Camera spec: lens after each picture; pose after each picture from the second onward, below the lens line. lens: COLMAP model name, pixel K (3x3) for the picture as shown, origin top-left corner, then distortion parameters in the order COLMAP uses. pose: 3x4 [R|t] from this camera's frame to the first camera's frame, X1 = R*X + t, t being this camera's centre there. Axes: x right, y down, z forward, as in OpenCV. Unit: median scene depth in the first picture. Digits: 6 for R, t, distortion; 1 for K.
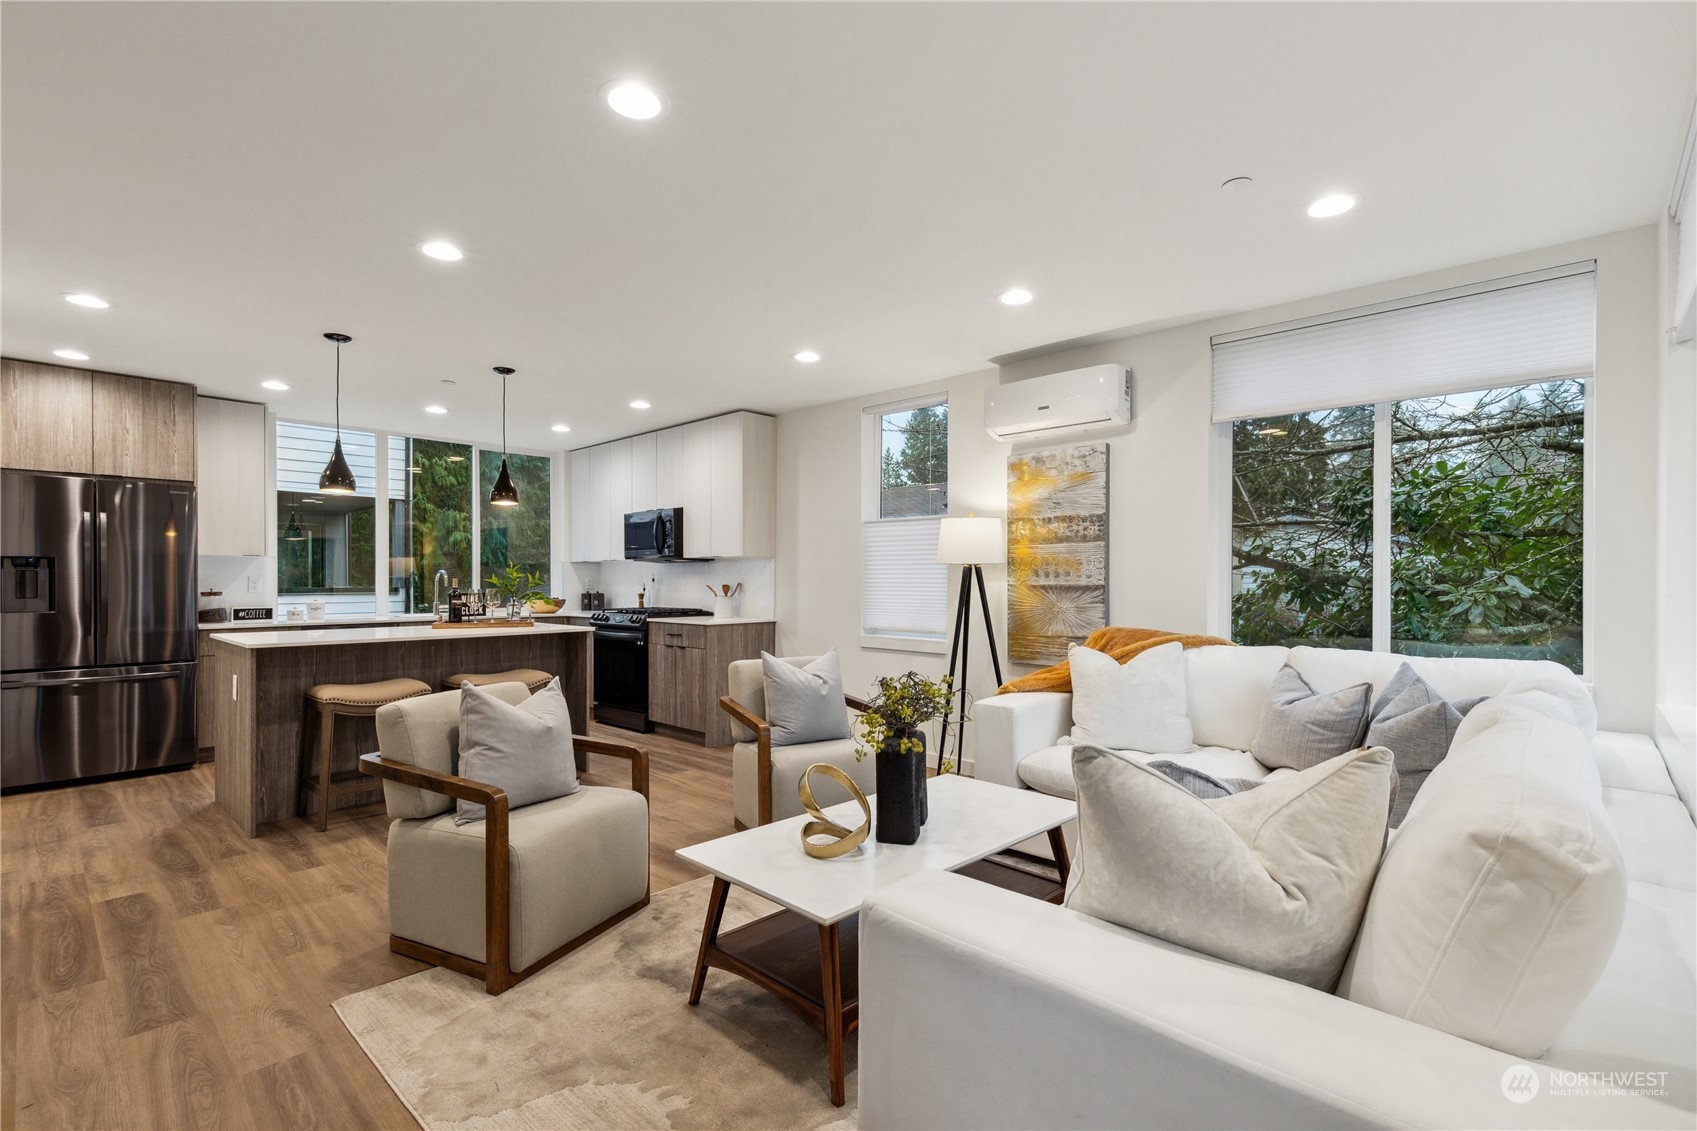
lens RADIAL K [[772.2, 0, 853.2], [0, 772.2, 584.8], [0, 0, 1]] dist [0.007515, -0.000038]
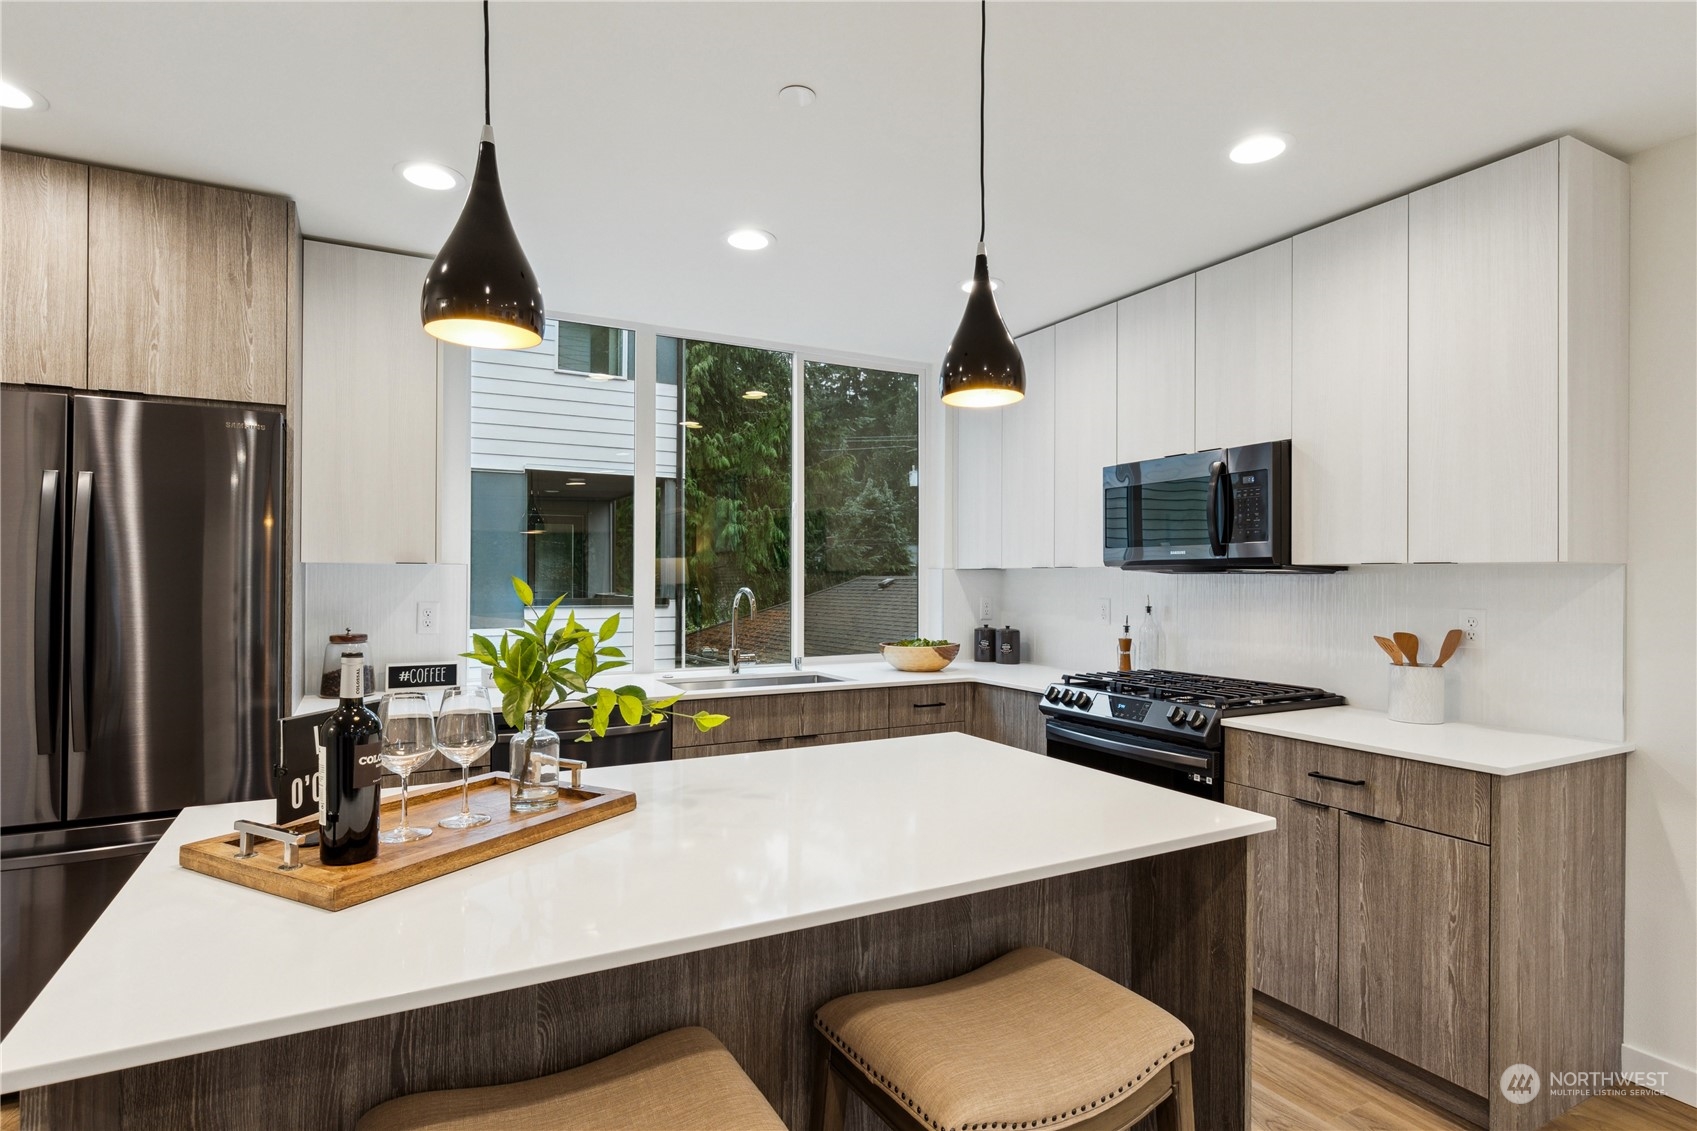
lens RADIAL K [[881.8, 0, 850.4], [0, 881.8, 579.9], [0, 0, 1]] dist [0.000817, 0.001511]
pose [[0.947727, 0.005583, -0.319033, -0.379266], [-0.006528, 0.999977, -0.001895, -0.031942], [0.319015, 0.003879, 0.947742, 0.636430]]
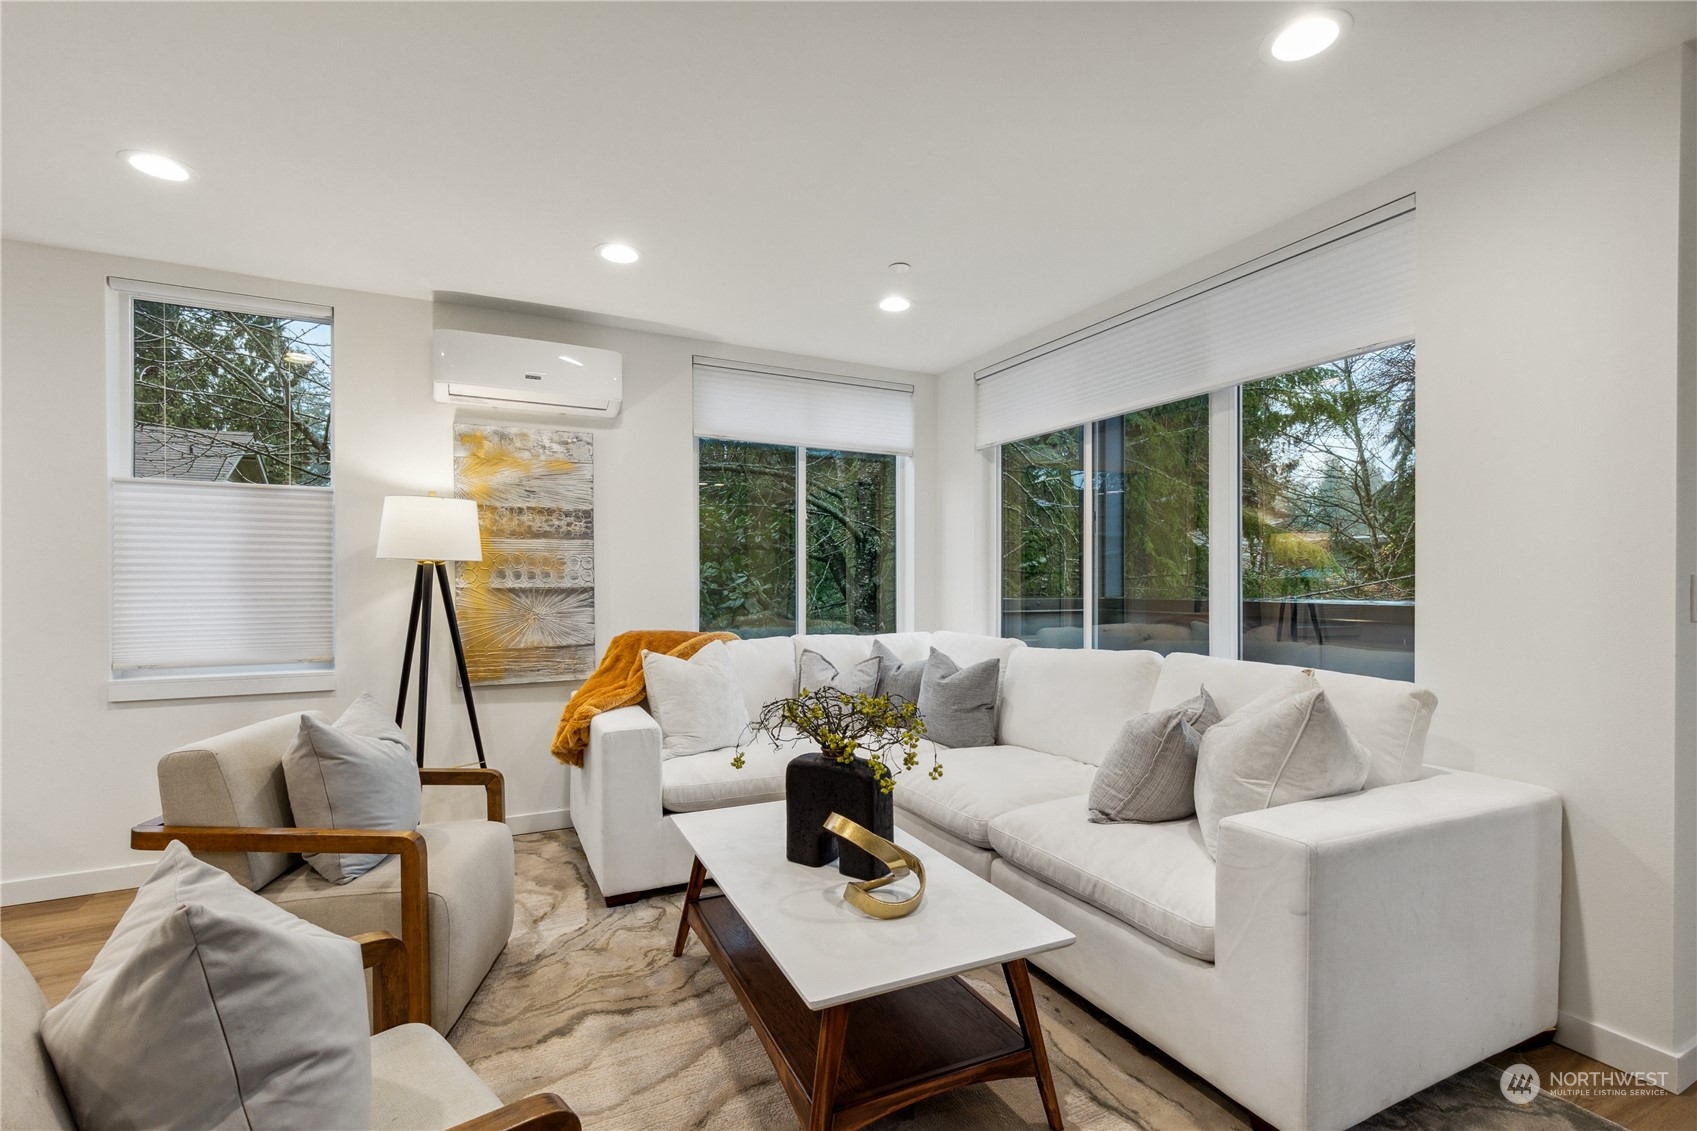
lens RADIAL K [[772.2, 0, 853.2], [0, 772.2, 584.8], [0, 0, 1]] dist [0.007515, -0.000038]
pose [[0.351161, -0.003760, 0.936307, -0.366225], [0.004792, 0.999986, 0.002218, -0.002705], [-0.936303, 0.003707, 0.351174, 0.328674]]
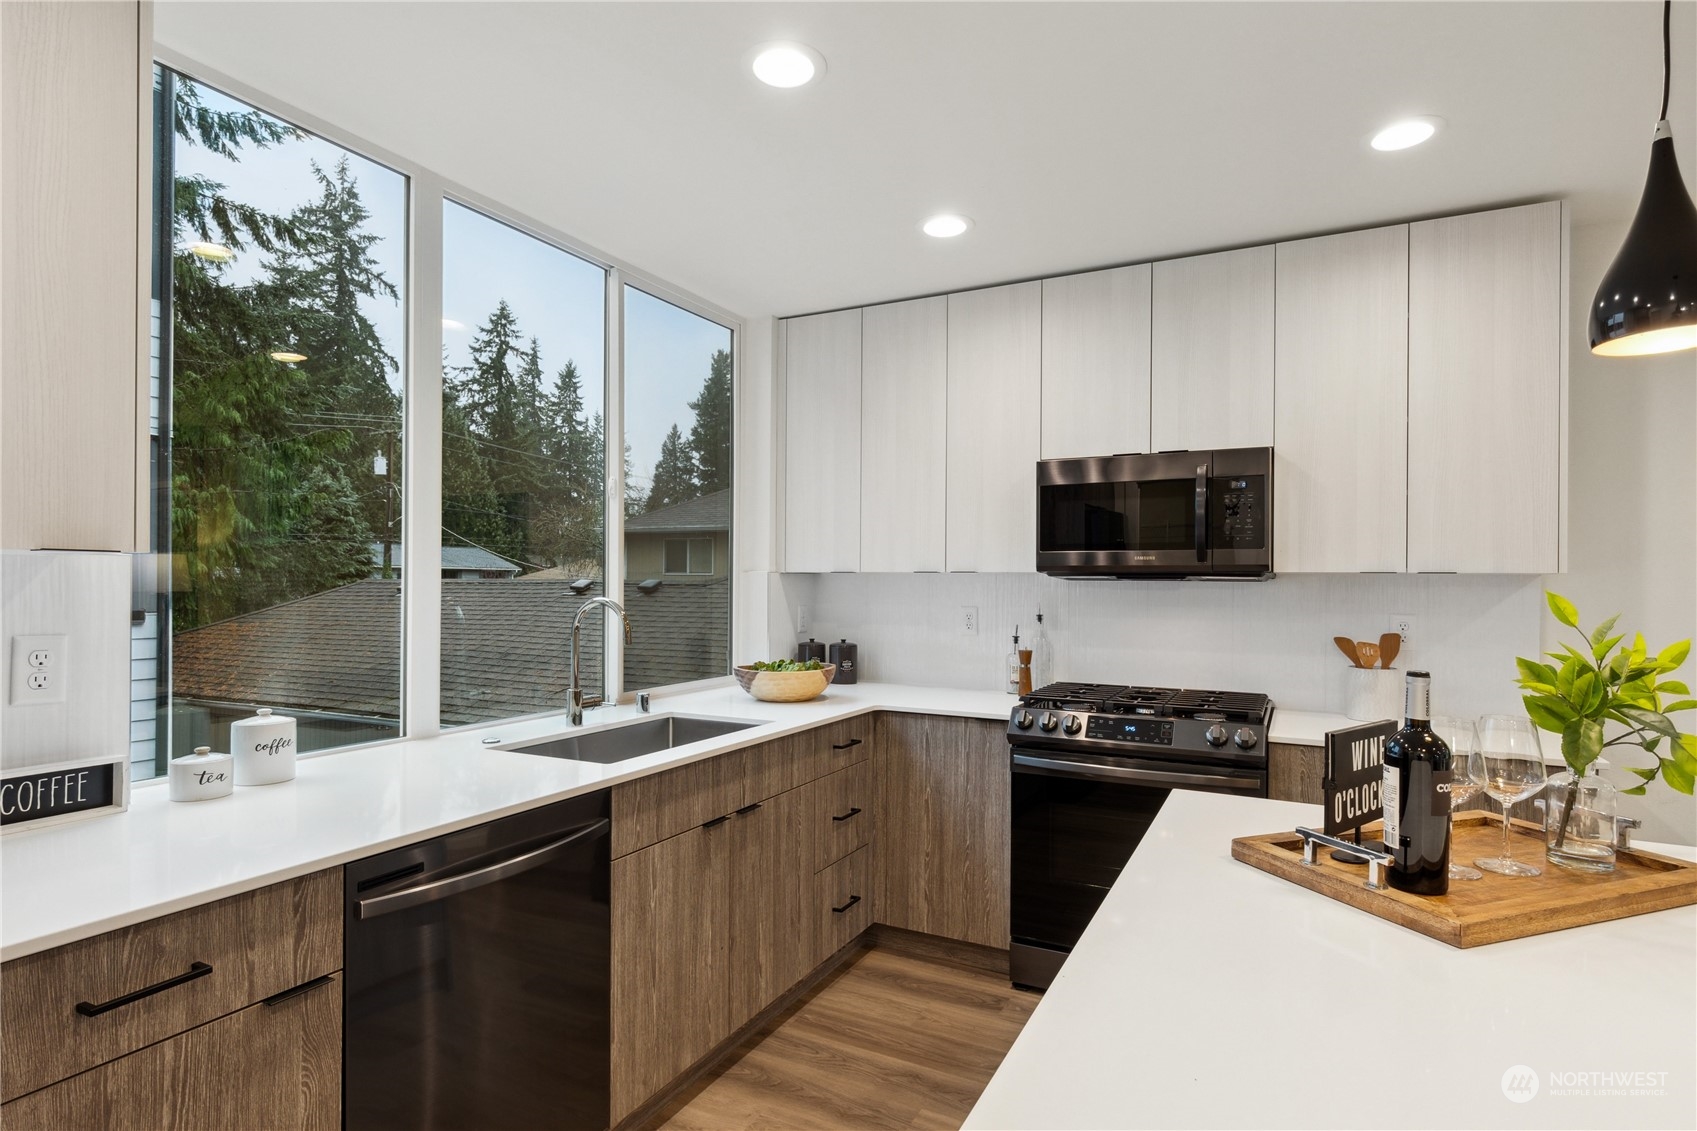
lens RADIAL K [[881.8, 0, 850.4], [0, 881.8, 579.9], [0, 0, 1]] dist [0.000817, 0.001511]
pose [[0.964213, 0.007998, 0.265006, -0.720087], [-0.005779, 0.999941, -0.009153, -0.033020], [-0.265064, 0.007294, 0.964203, 0.799454]]
